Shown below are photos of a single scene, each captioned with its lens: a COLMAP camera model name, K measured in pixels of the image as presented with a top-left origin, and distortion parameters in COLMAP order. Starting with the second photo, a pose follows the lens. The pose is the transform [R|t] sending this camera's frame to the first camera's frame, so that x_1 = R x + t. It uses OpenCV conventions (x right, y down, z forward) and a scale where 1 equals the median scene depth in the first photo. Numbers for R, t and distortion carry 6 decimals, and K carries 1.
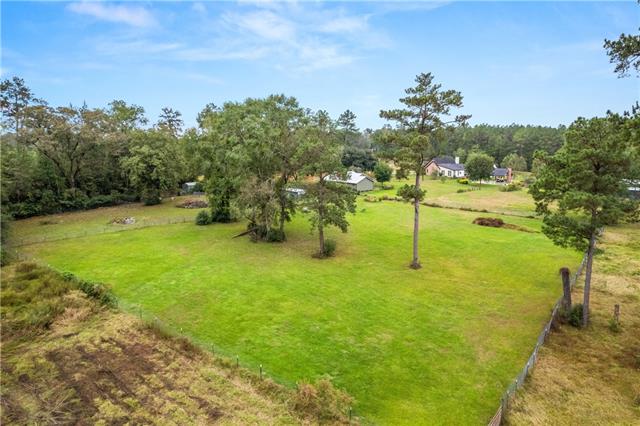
lens RADIAL K [[413.6, 0, 319.2], [0, 413.6, 211.0], [0, 0, 1]] dist [-0.006685, 0.005221]
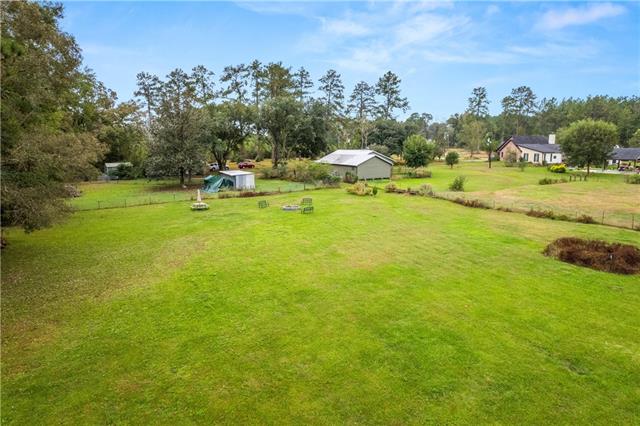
lens RADIAL K [[413.6, 0, 320.9], [0, 413.6, 214.7], [0, 0, 1]] dist [-0.006685, 0.005221]
pose [[0.976455, 0.031215, -0.213449, 0.143959], [-0.029146, 0.999493, 0.012834, -0.001651], [0.213741, -0.006310, 0.976870, 0.339702]]
